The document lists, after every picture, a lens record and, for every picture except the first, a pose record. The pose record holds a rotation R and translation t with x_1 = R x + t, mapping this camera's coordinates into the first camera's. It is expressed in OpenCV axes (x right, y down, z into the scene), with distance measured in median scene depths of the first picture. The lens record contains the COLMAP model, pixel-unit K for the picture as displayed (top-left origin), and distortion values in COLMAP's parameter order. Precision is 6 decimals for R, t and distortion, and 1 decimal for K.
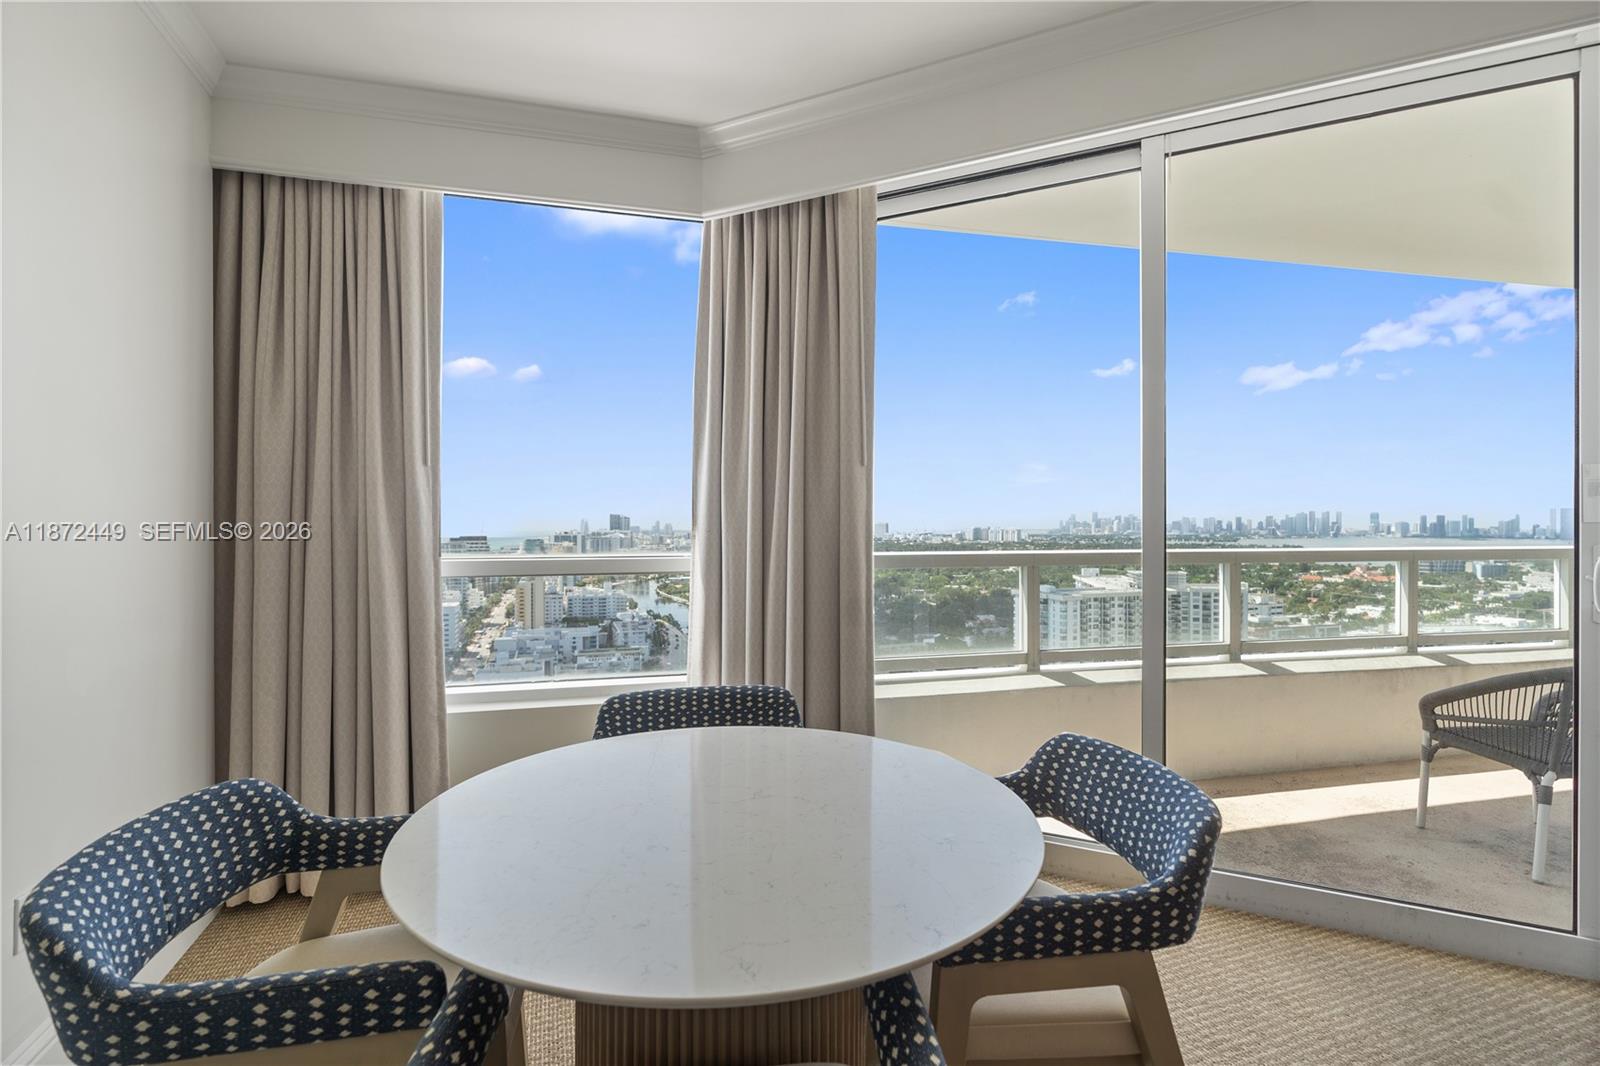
lens RADIAL K [[726.8, 0, 799.2], [0, 726.8, 530.3], [0, 0, 1]] dist [-0.002007, -0.000131]
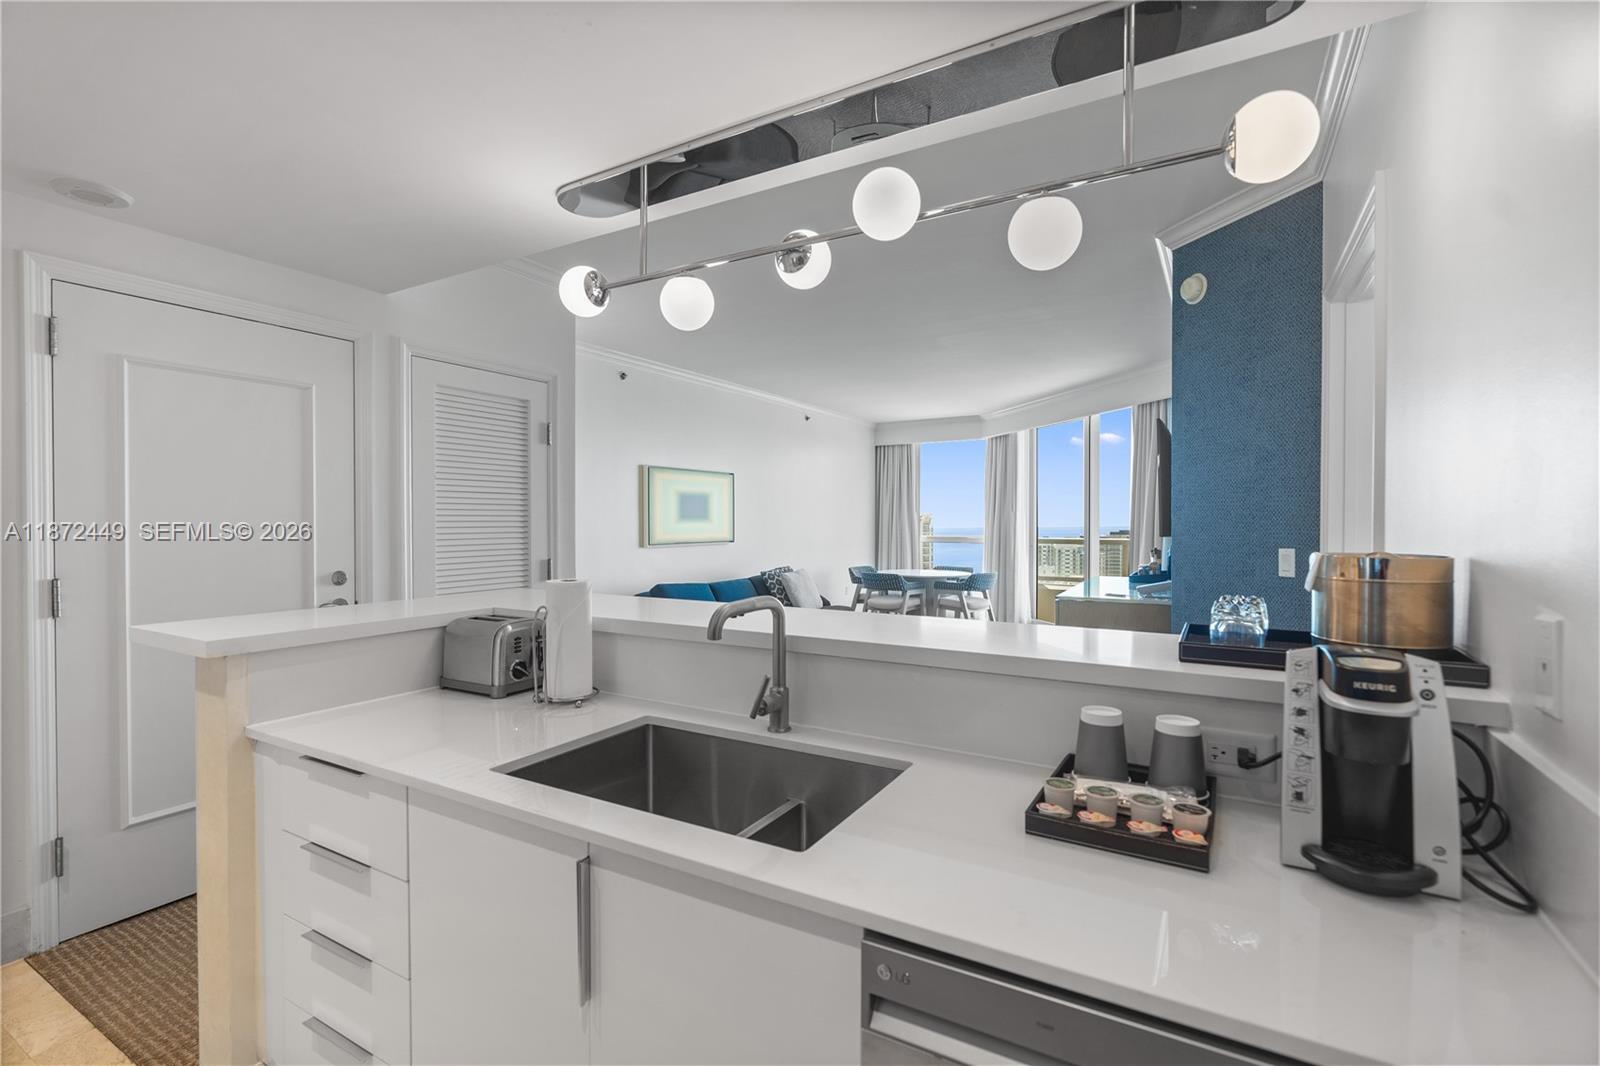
lens RADIAL K [[726.8, 0, 799.2], [0, 726.8, 530.3], [0, 0, 1]] dist [-0.002007, -0.000131]
pose [[0.652538, 0.011396, -0.757671, 2.046600], [-0.005282, 0.999931, 0.010491, -0.031012], [0.757738, -0.002844, 0.652553, -2.038945]]
